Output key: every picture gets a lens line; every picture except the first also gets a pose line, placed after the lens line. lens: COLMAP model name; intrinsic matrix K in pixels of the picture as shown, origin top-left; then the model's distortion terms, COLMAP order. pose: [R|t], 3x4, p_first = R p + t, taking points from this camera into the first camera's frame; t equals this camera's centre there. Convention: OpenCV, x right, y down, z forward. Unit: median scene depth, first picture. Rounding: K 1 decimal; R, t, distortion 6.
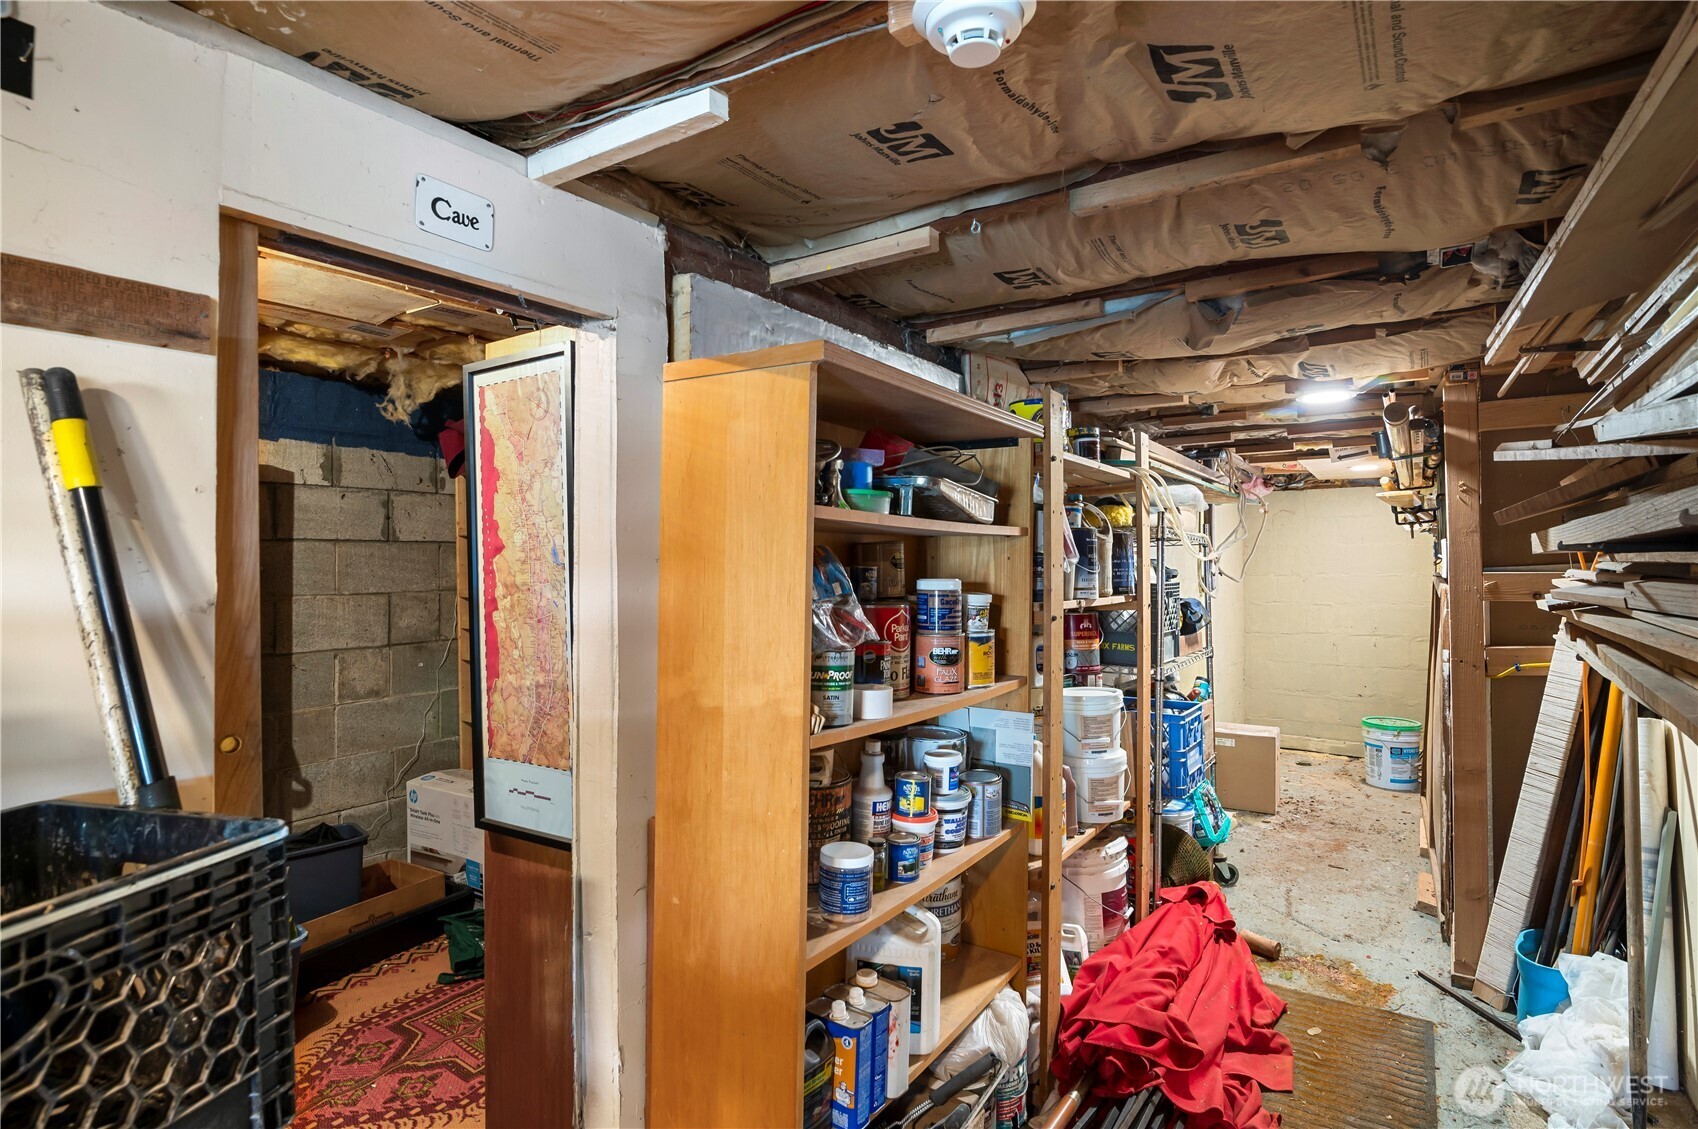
lens RADIAL K [[871.8, 0, 852.8], [0, 871.8, 553.4], [0, 0, 1]] dist [-0.012103, 0.000365]
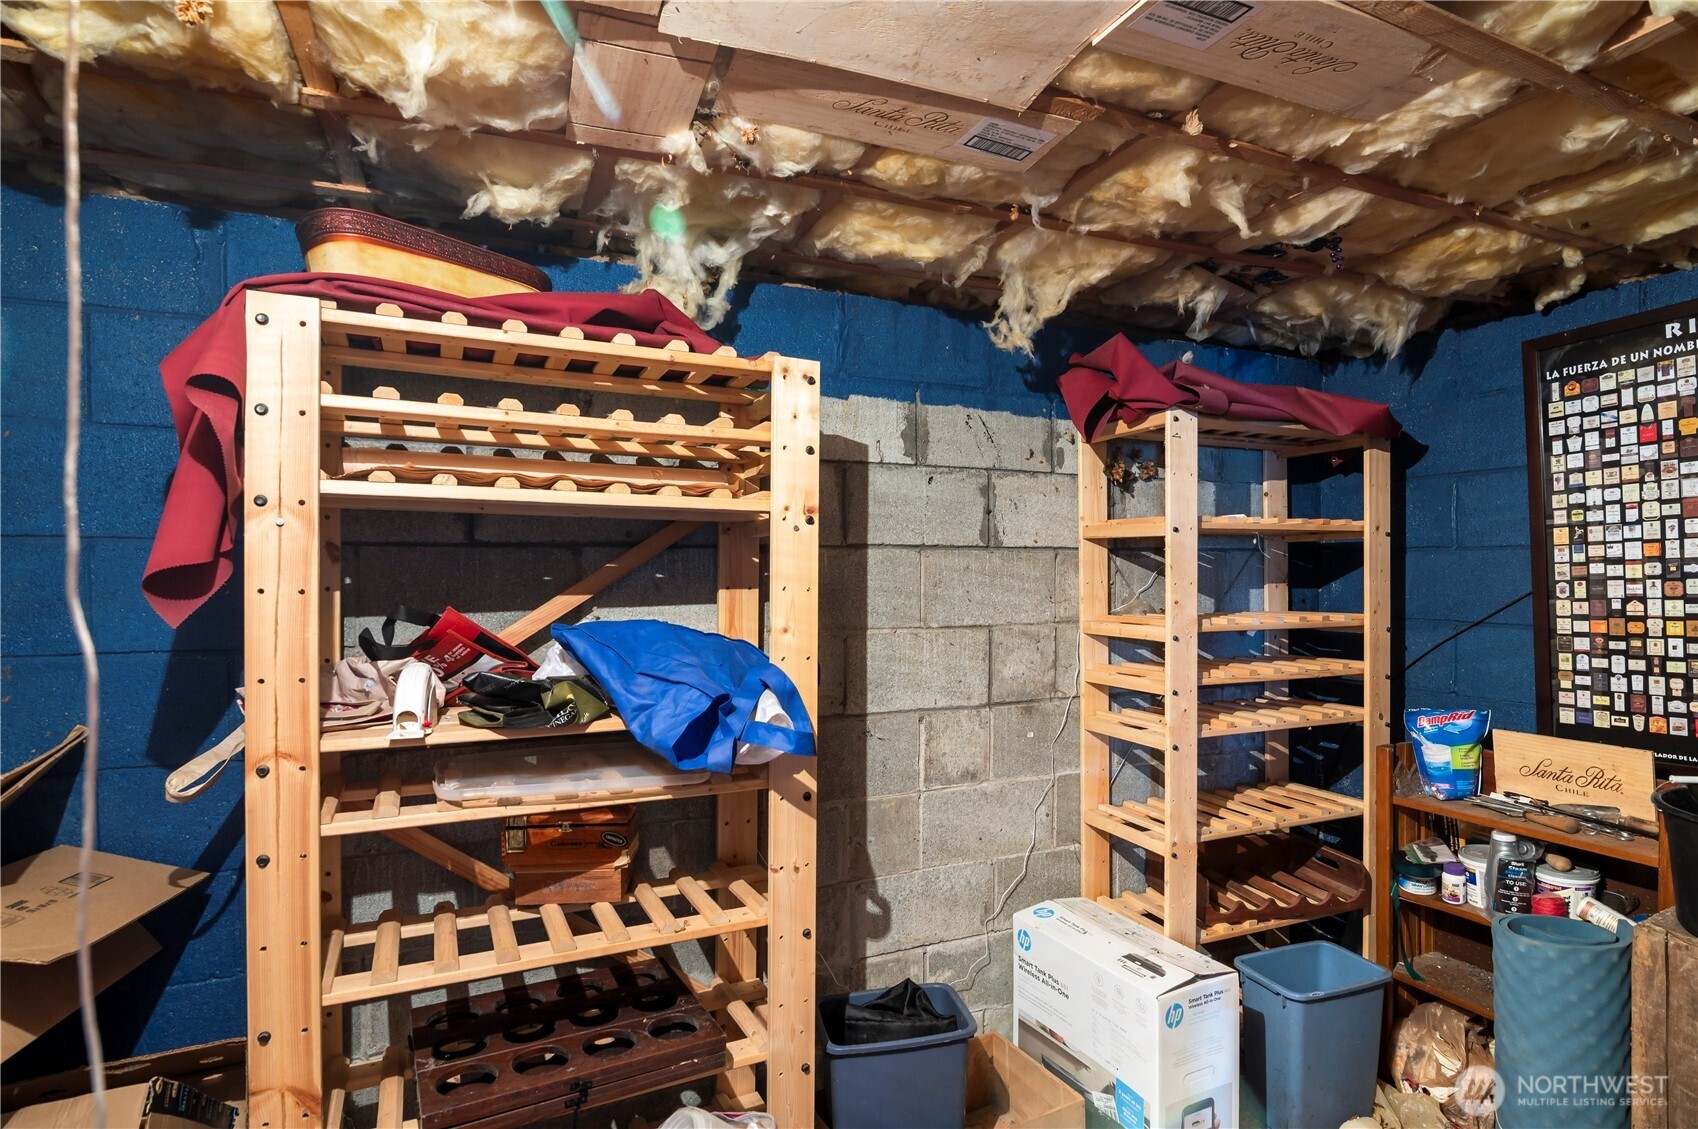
lens RADIAL K [[871.8, 0, 848.6], [0, 871.8, 570.3], [0, 0, 1]] dist [-0.012103, 0.000365]
pose [[0.843544, -0.003214, -0.537051, -0.281122], [0.004521, 0.999989, 0.001117, 0.002311], [0.537041, -0.003370, 0.843549, 0.402528]]
